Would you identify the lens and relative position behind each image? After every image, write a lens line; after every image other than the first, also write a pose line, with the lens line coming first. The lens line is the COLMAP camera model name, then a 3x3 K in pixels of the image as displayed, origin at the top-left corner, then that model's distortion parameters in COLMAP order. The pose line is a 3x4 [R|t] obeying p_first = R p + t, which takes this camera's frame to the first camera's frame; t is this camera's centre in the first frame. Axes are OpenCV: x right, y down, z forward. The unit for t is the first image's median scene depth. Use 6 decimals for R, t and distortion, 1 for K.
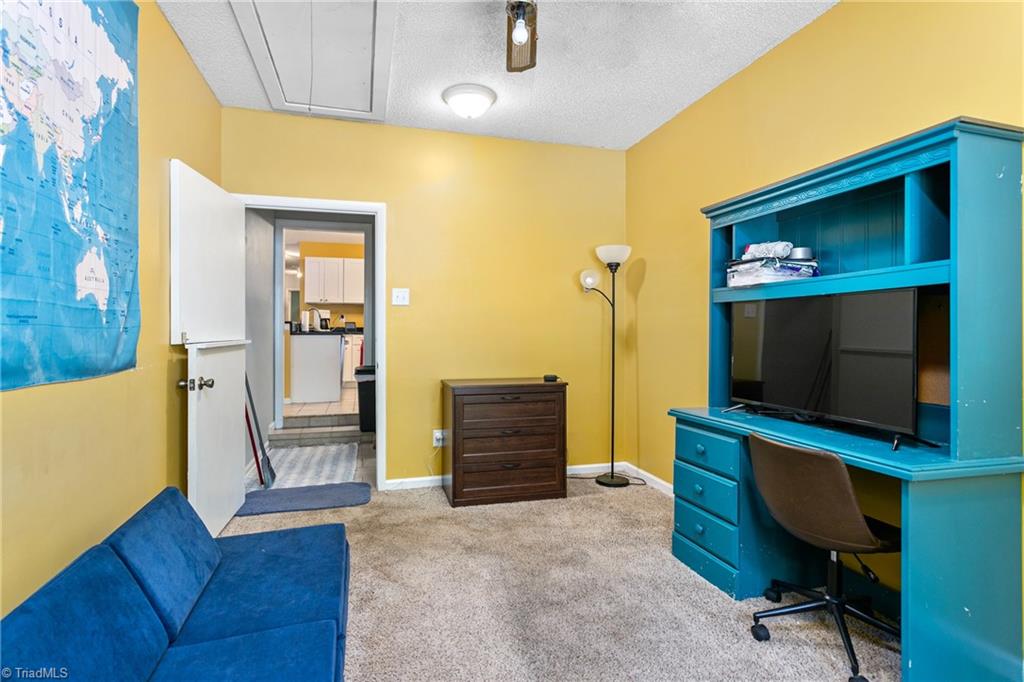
lens RADIAL K [[488.0, 0, 503.2], [0, 488.0, 337.5], [0, 0, 1]] dist [-0.002704, 0.001314]
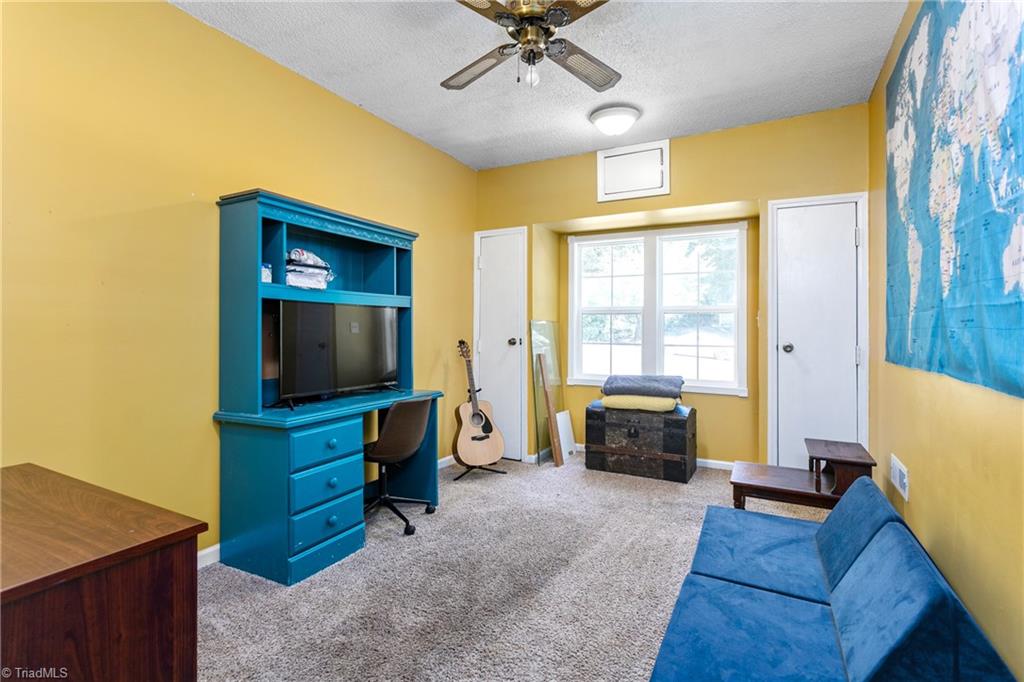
lens RADIAL K [[488.0, 0, 505.6], [0, 488.0, 333.5], [0, 0, 1]] dist [-0.002704, 0.001314]
pose [[-0.714170, -0.008493, 0.699921, -0.841177], [0.001877, 0.999900, 0.014049, -0.025964], [-0.699970, 0.011347, -0.714083, 2.130776]]
